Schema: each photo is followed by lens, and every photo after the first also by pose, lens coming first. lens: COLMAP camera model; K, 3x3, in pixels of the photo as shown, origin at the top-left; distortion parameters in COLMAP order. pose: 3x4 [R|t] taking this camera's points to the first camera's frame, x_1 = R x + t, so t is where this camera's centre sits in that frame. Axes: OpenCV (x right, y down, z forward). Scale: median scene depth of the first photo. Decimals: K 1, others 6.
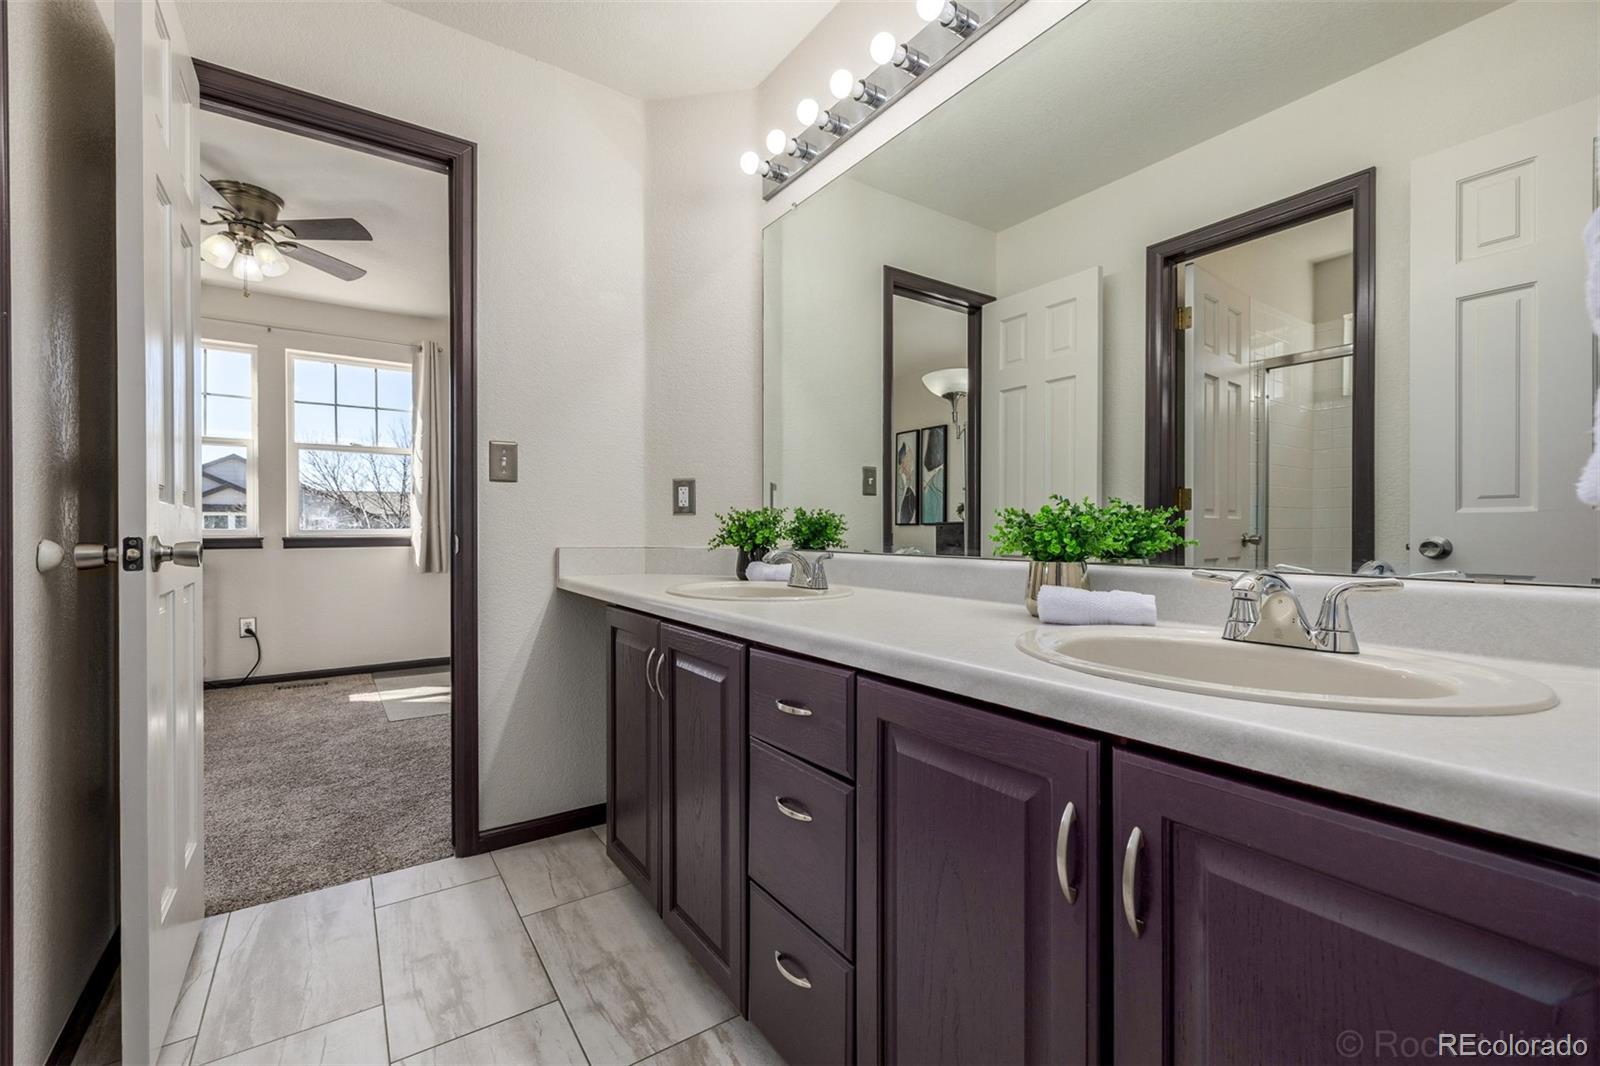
lens RADIAL K [[675.1, 0, 801.7], [0, 675.1, 541.3], [0, 0, 1]] dist [0.001804, 0.000362]
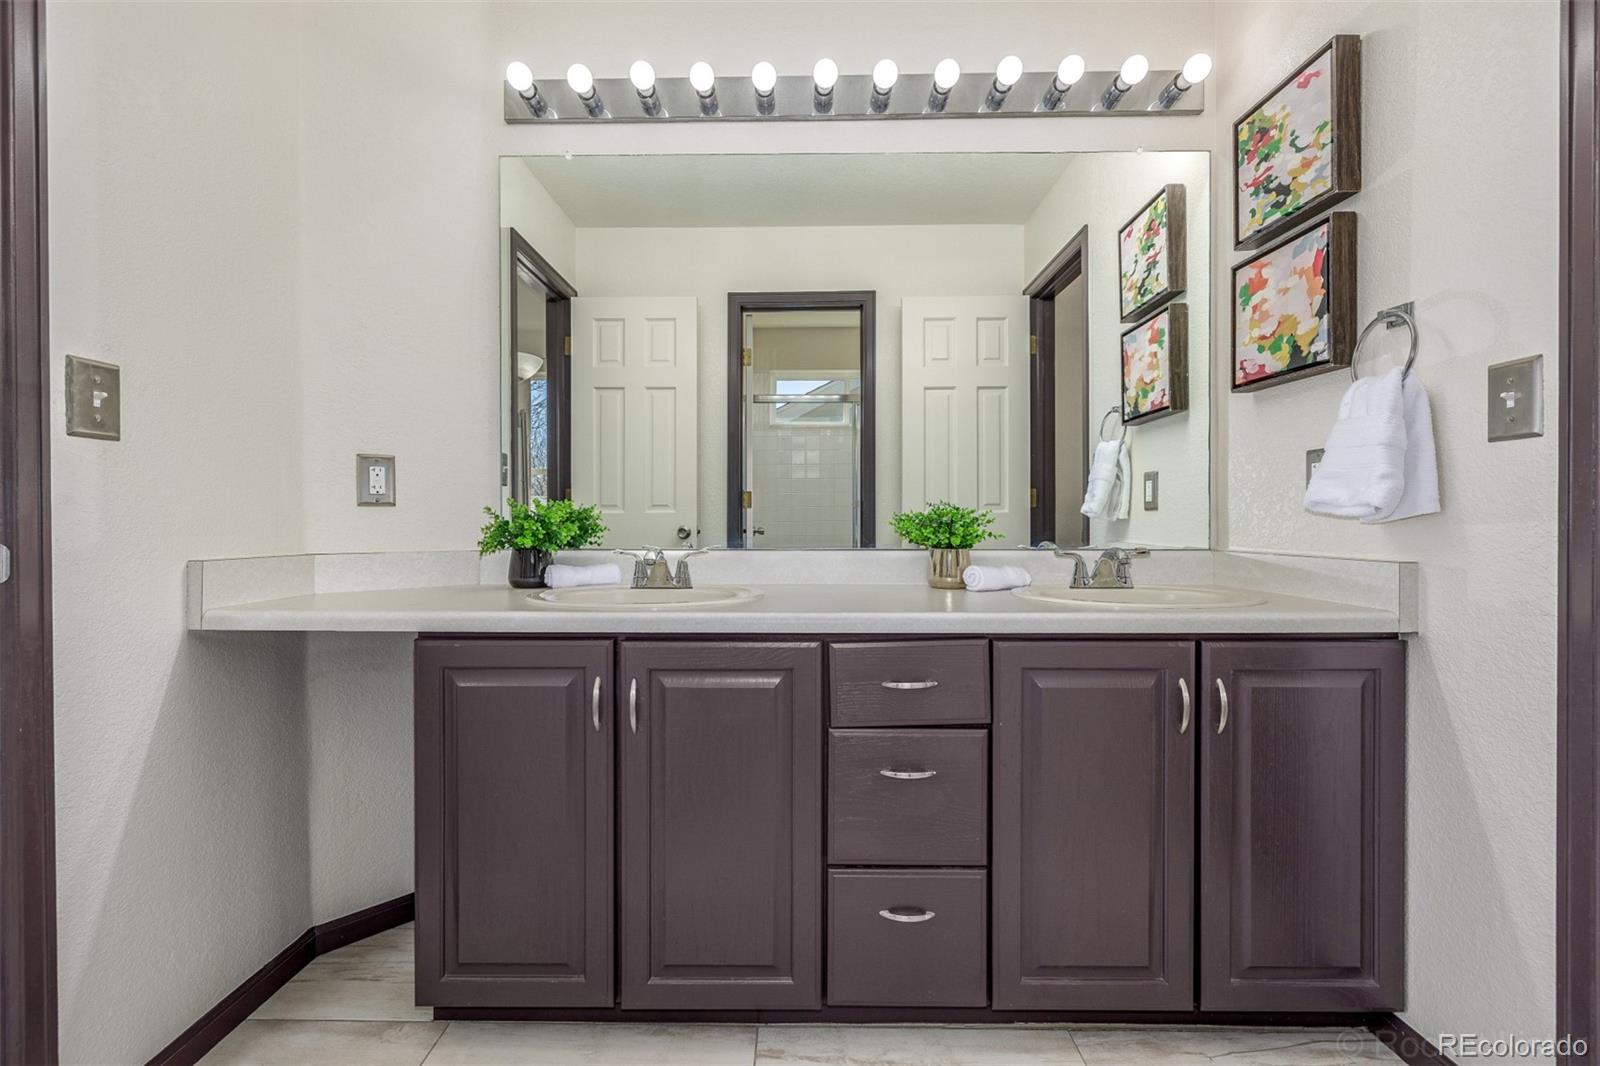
lens RADIAL K [[675.1, 0, 788.5], [0, 675.1, 535.7], [0, 0, 1]] dist [0.001804, 0.000362]
pose [[0.582608, -0.018630, 0.812540, -0.533493], [0.015977, 0.999807, 0.011468, -0.010206], [-0.812596, 0.006300, 0.582793, 0.254300]]
